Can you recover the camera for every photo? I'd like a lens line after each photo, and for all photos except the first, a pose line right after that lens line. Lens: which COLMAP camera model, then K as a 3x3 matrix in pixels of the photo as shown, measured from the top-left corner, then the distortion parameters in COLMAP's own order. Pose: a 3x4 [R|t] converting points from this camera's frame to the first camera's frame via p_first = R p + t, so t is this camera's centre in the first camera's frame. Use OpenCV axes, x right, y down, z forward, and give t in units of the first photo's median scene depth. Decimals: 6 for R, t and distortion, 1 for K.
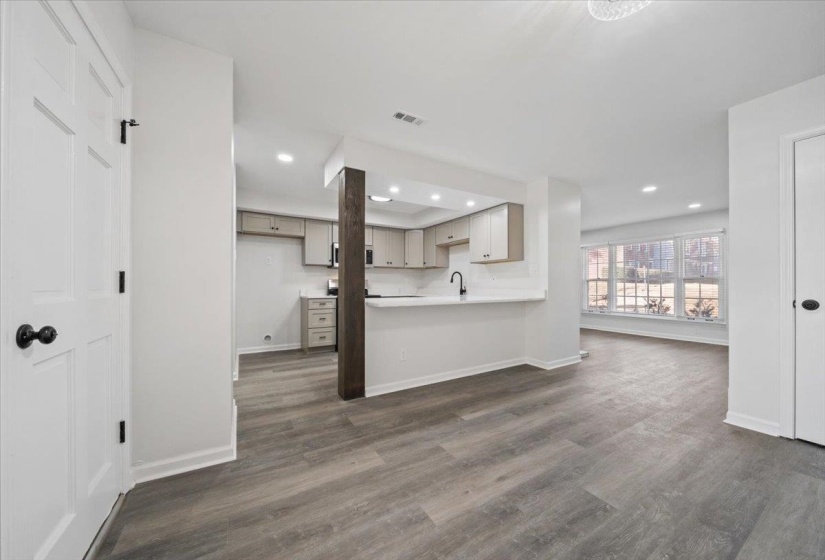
lens RADIAL K [[291.2, 0, 413.5], [0, 291.2, 286.6], [0, 0, 1]] dist [0.001325, -0.000424]
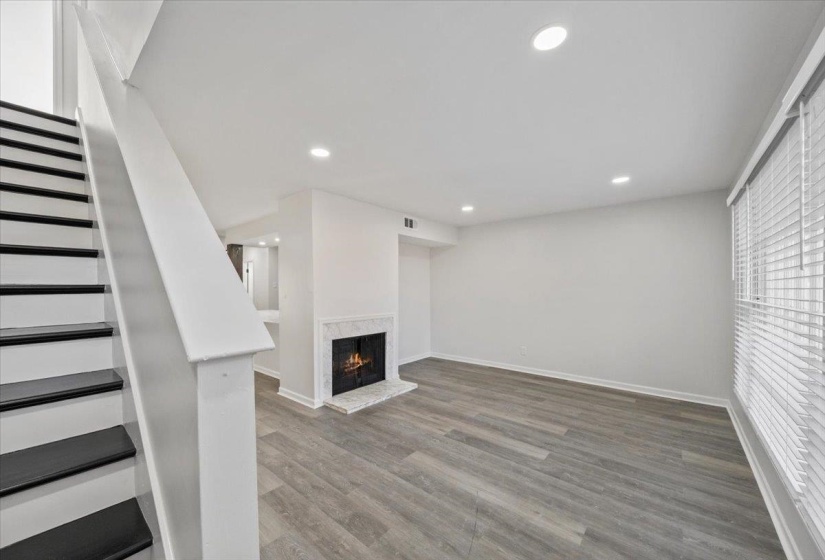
lens RADIAL K [[304.6, 0, 410.1], [0, 304.6, 289.6], [0, 0, 1]] dist [0.004284, -0.000593]
pose [[0.330061, -0.002271, -0.943957, 1.968634], [-0.006043, 0.999972, -0.004519, -0.084188], [0.943940, 0.007196, 0.330038, 1.332575]]
